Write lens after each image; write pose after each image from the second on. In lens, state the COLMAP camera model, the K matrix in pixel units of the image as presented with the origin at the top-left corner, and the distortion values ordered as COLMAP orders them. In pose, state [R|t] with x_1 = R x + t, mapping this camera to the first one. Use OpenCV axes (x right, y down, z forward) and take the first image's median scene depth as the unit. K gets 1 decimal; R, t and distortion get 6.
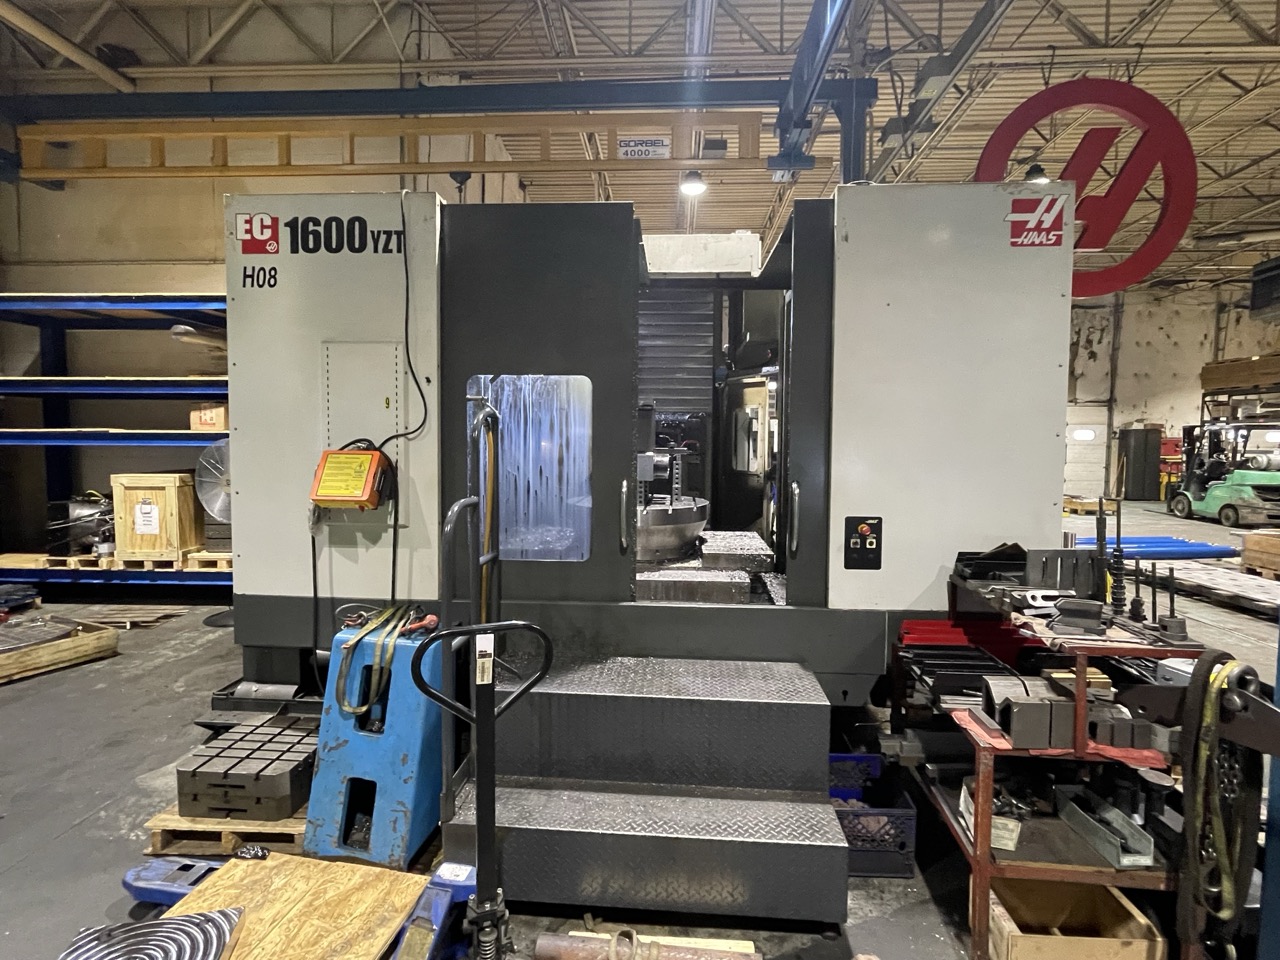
lens RADIAL K [[627.1, 0, 640.0], [0, 627.1, 480.0], [0, 0, 1]] dist [0.001056, 0.000041]
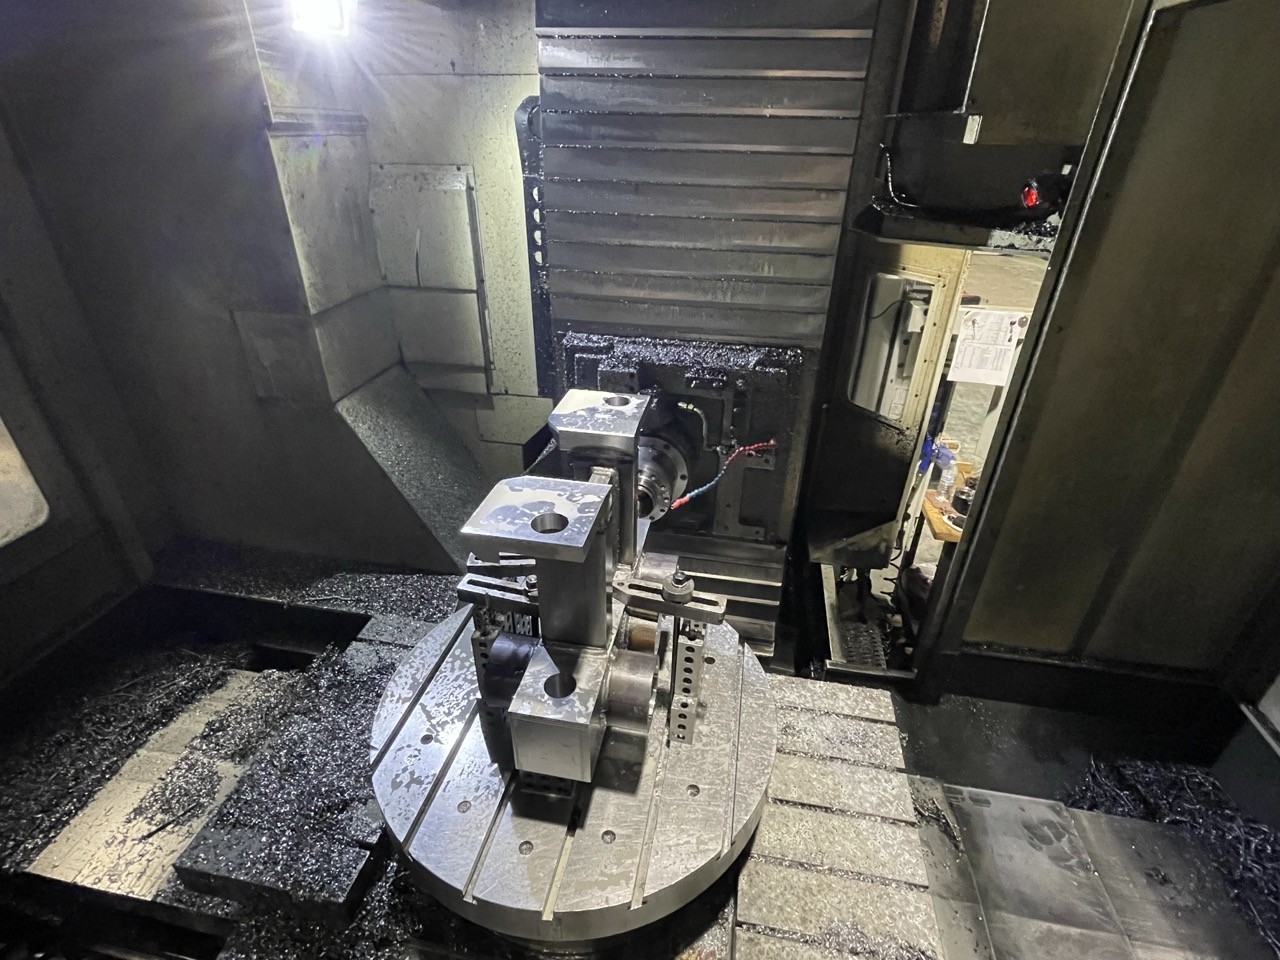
lens RADIAL K [[627.1, 0, 640.0], [0, 627.1, 480.0], [0, 0, 1]] dist [0.001056, 0.000041]
pose [[0.992673, 0.066278, -0.101032, 0.043794], [-0.014214, 0.894387, 0.447067, -0.181112], [0.119993, -0.442355, 0.888776, 0.540236]]
